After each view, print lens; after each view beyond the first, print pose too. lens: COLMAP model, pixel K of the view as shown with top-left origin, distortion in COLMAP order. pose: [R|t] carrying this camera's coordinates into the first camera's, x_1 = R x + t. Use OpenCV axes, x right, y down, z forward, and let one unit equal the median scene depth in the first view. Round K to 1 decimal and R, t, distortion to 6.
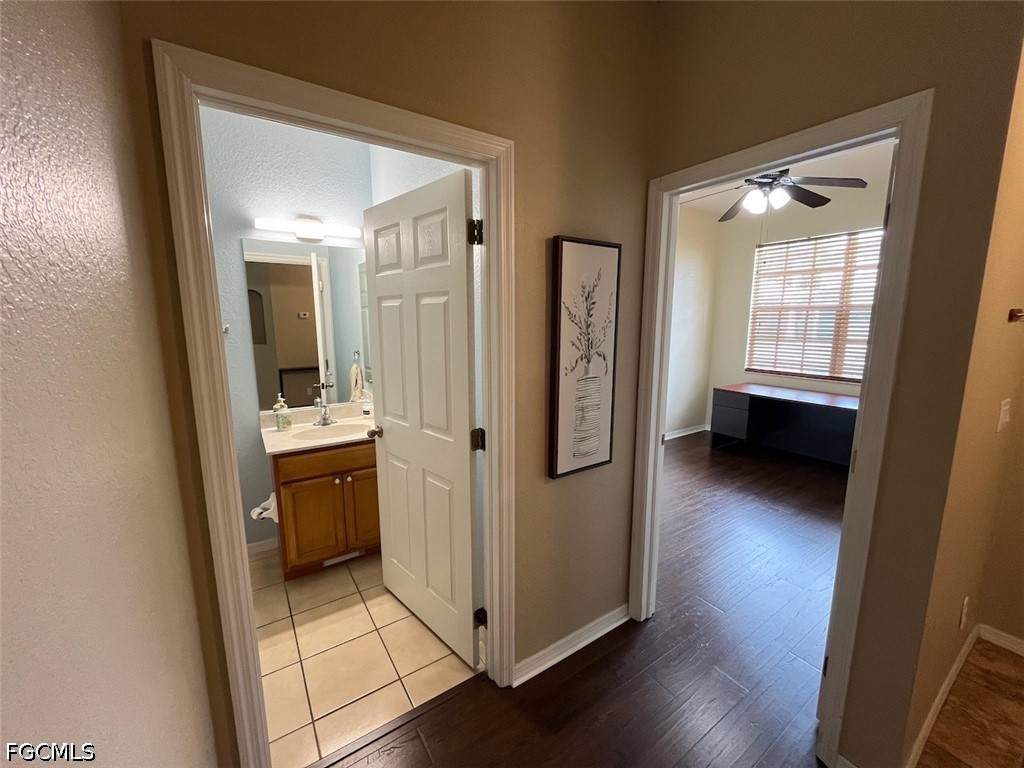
lens RADIAL K [[413.0, 0, 509.9], [0, 413.0, 381.8], [0, 0, 1]] dist [-0.002951, -0.000276]
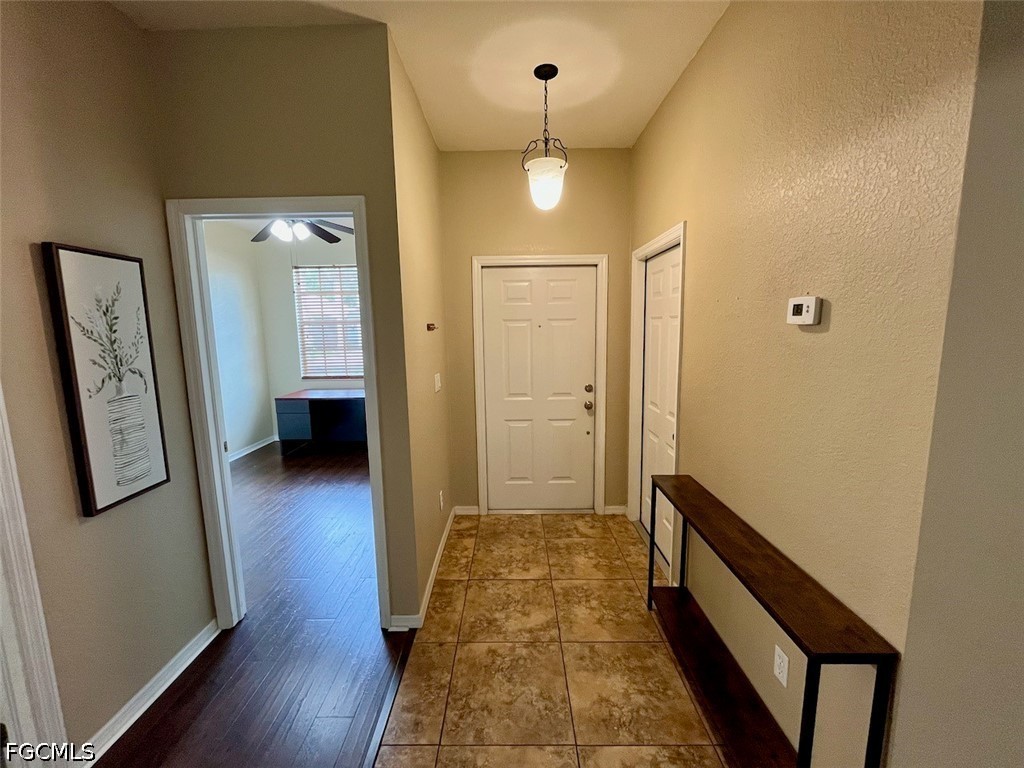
lens RADIAL K [[413.0, 0, 512.0], [0, 413.0, 383.2], [0, 0, 1]] dist [-0.002951, -0.000276]
pose [[0.554811, -0.120368, 0.823223, -0.046087], [0.144954, 0.988330, 0.046818, 0.022997], [-0.819252, 0.093355, 0.565784, -0.137064]]
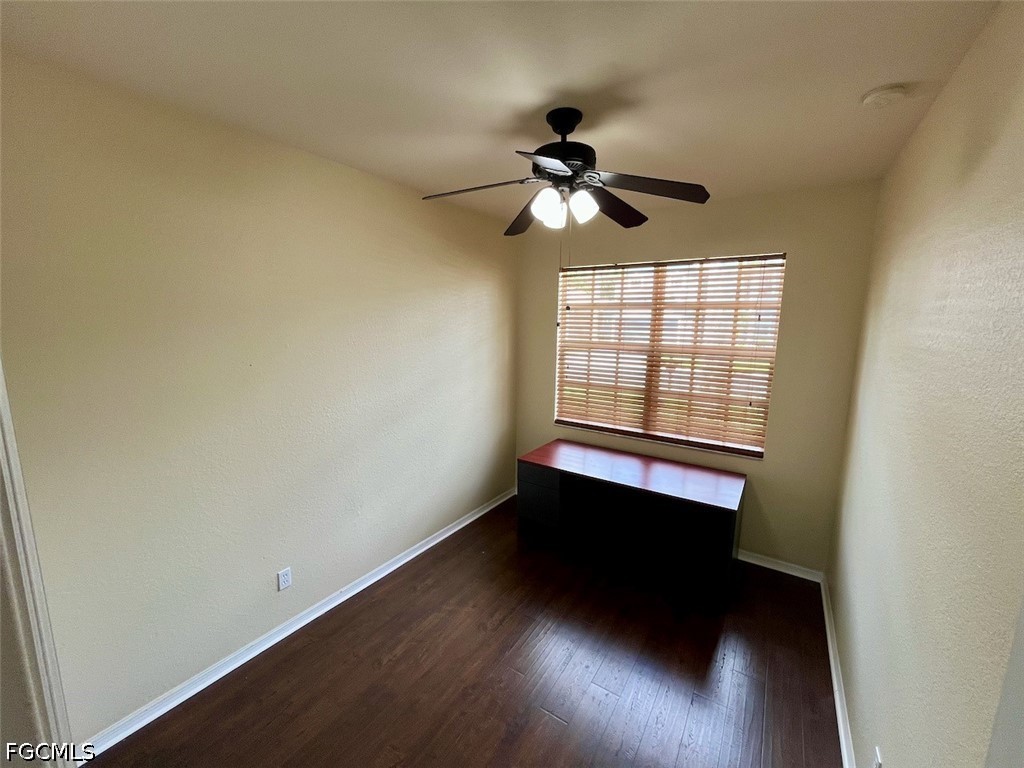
lens RADIAL K [[413.0, 0, 511.7], [0, 413.0, 384.6], [0, 0, 1]] dist [-0.002951, -0.000276]
pose [[0.921668, -0.046051, 0.385237, 0.307953], [0.044382, 0.998927, 0.013227, -0.193977], [-0.385432, 0.004906, 0.922723, 0.478402]]
